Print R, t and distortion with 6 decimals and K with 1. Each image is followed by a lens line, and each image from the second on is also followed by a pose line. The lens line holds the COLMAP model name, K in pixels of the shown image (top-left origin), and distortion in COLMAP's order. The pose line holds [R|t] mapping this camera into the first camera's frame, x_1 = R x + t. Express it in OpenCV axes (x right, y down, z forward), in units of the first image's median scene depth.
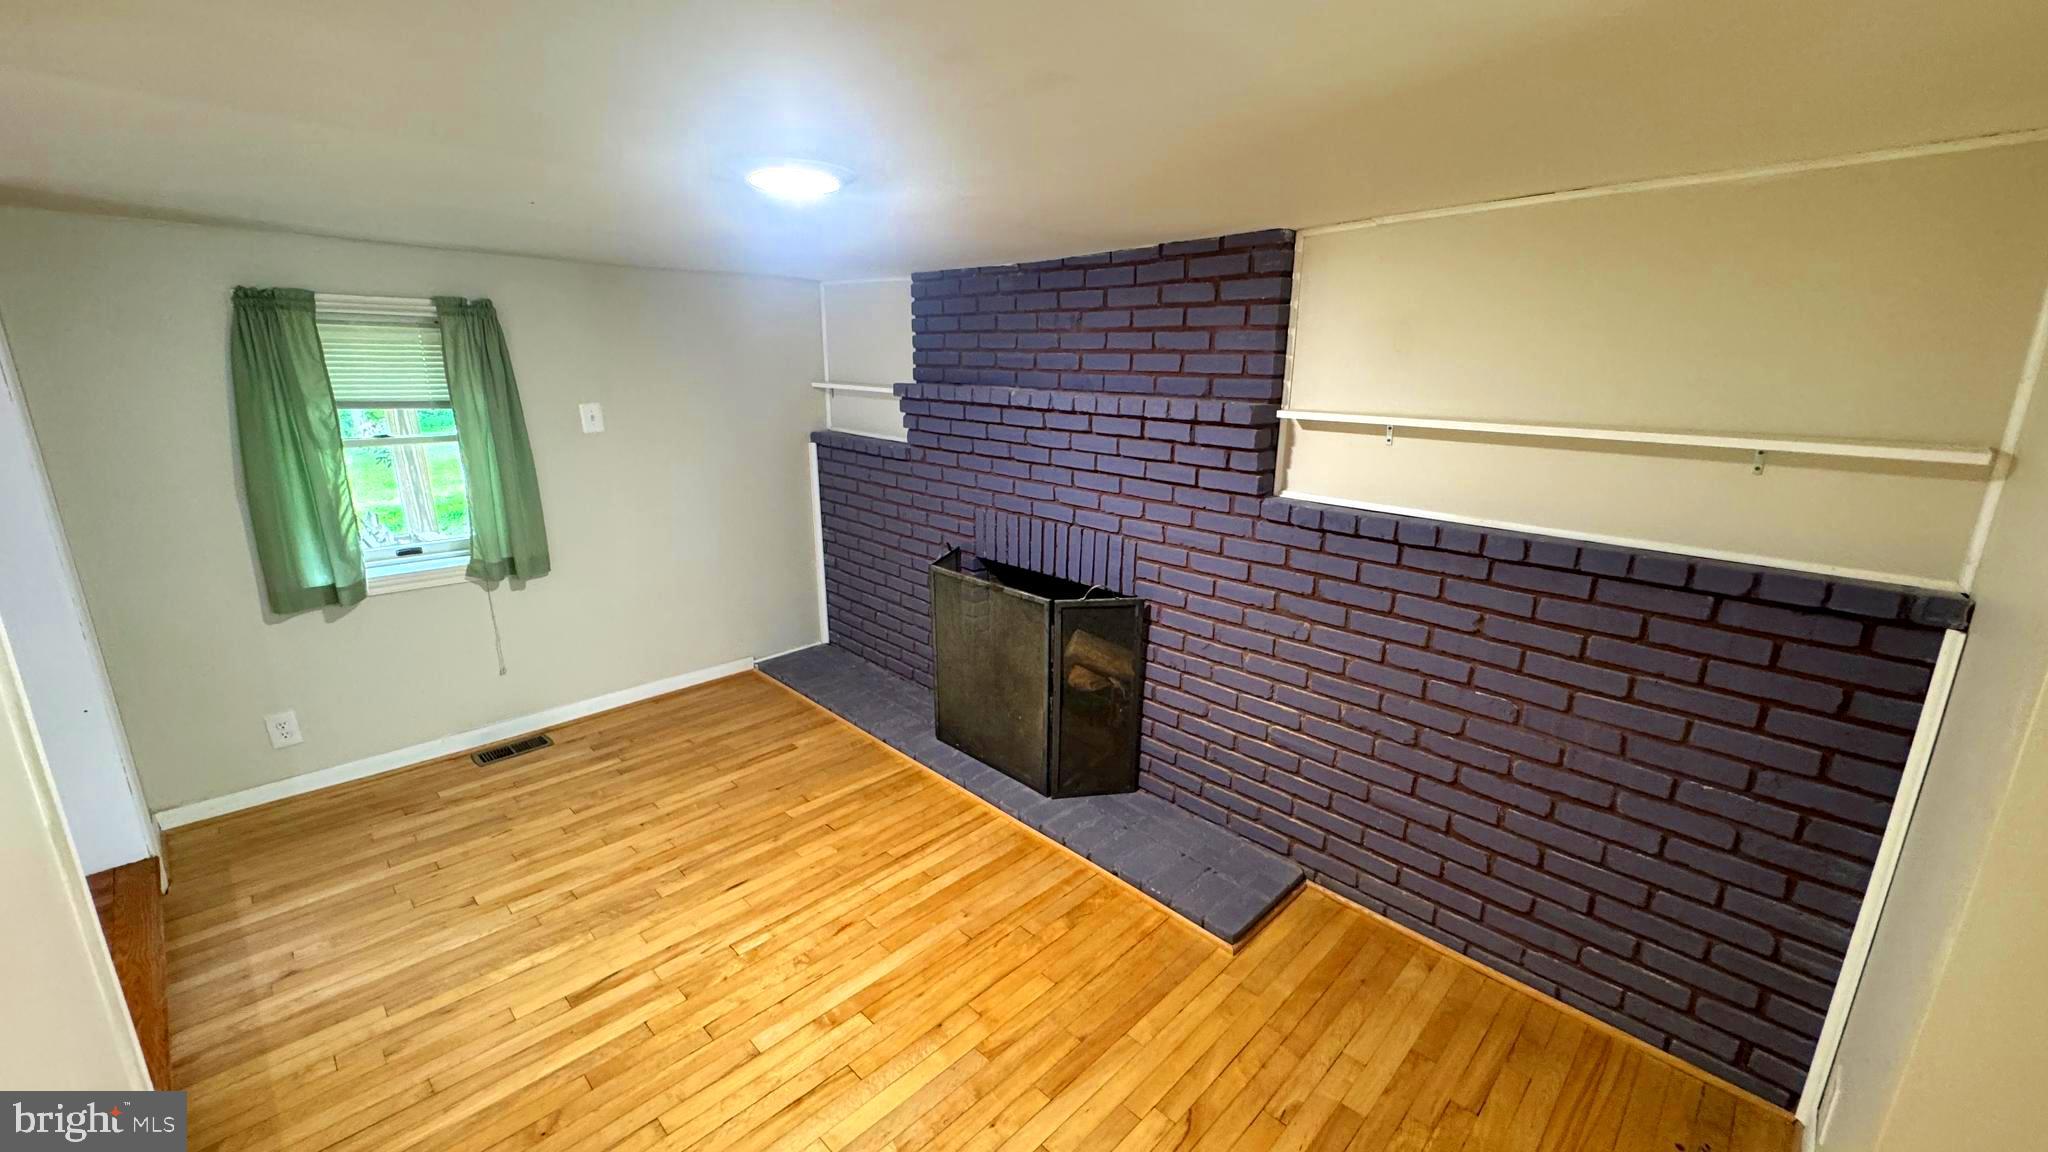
lens RADIAL K [[799.6, 0, 1027.1], [0, 799.6, 583.1], [0, 0, 1]] dist [-0.001563, -0.000043]
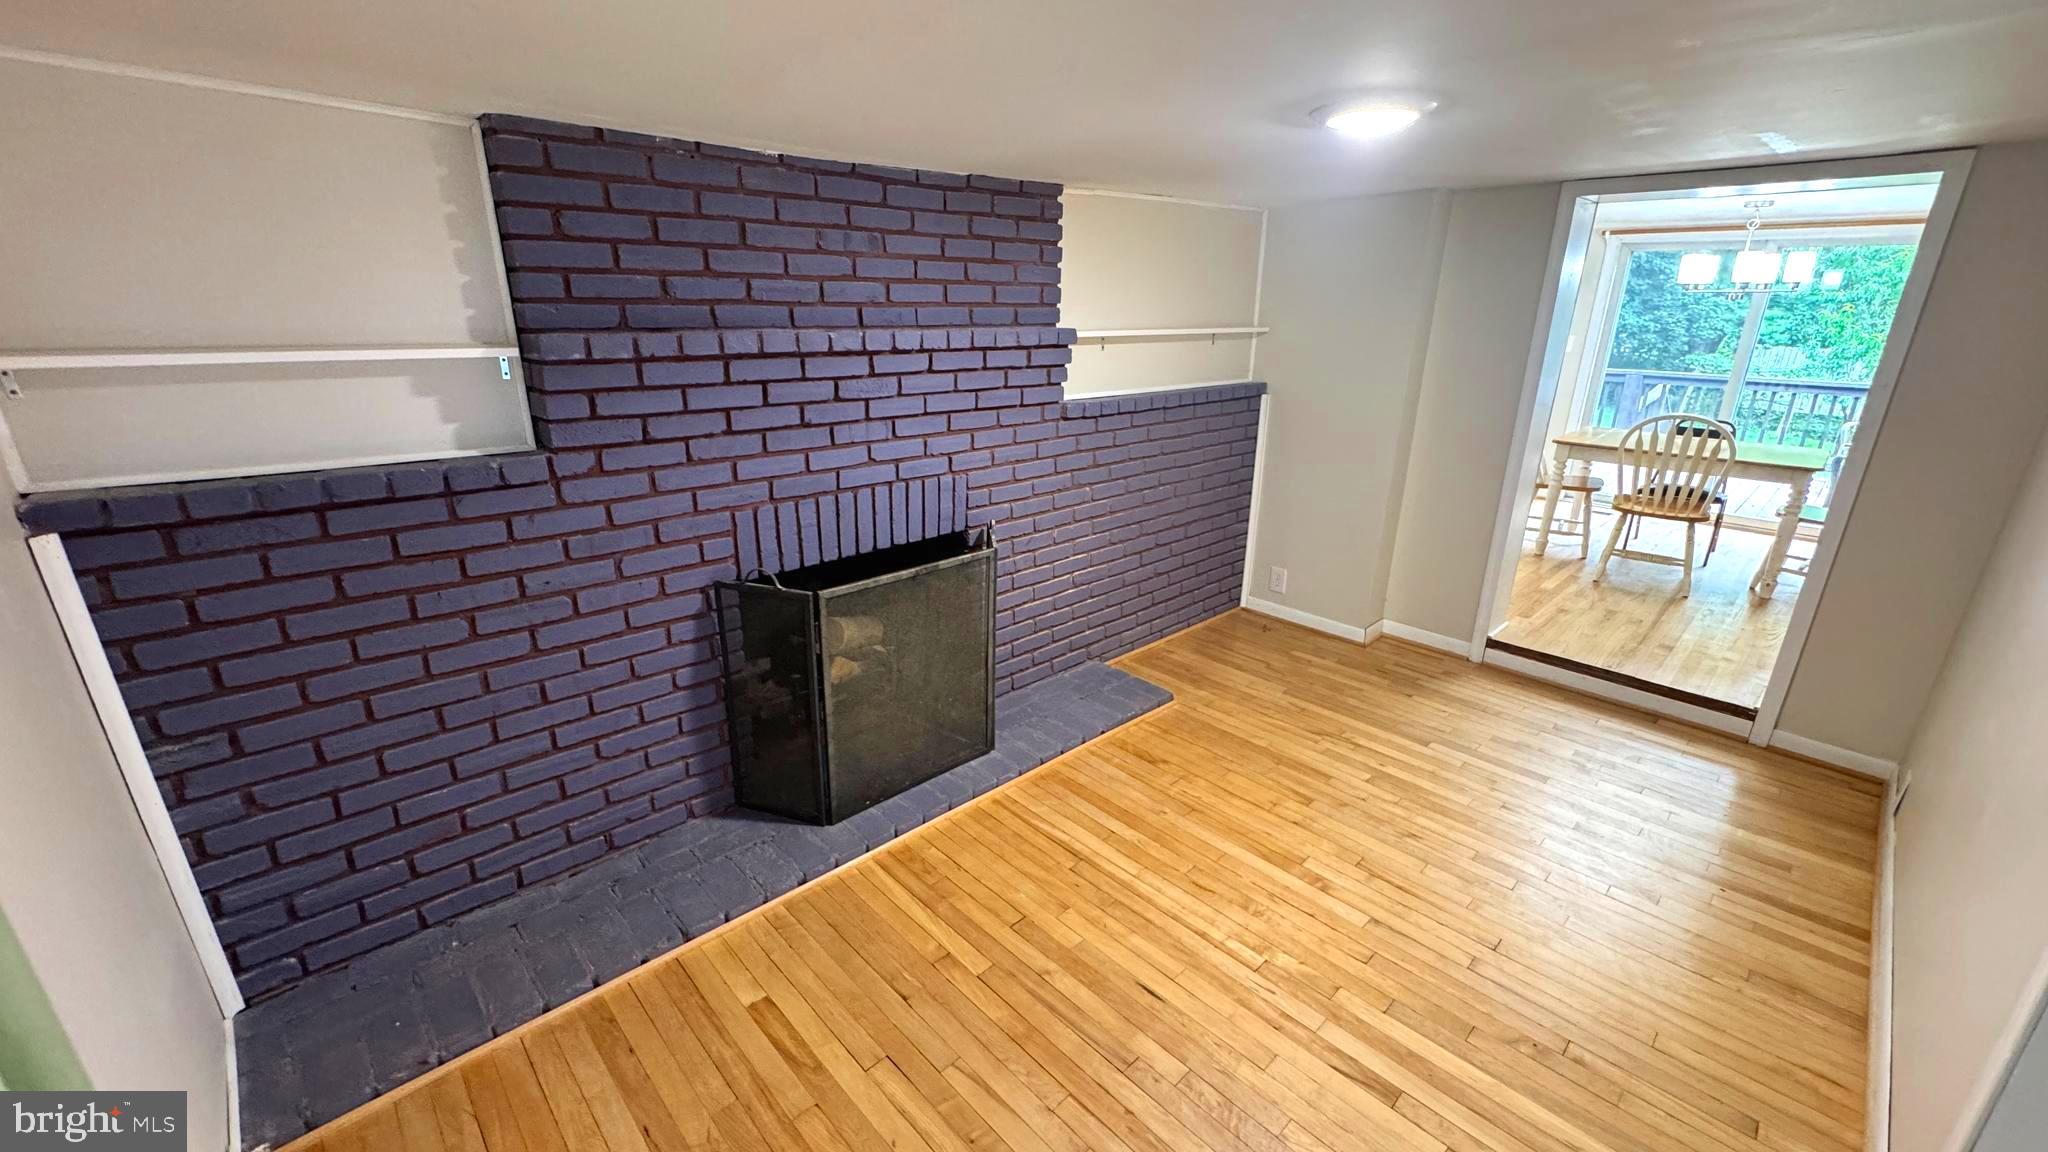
lens RADIAL K [[818.3, 0, 1022.9], [0, 818.3, 574.9], [0, 0, 1]] dist [-0.001622, 0.000220]
pose [[0.035232, -0.338993, 0.940129, -0.927636], [0.253232, 0.913041, 0.319735, -0.262932], [-0.966764, 0.226806, 0.118012, 0.886666]]
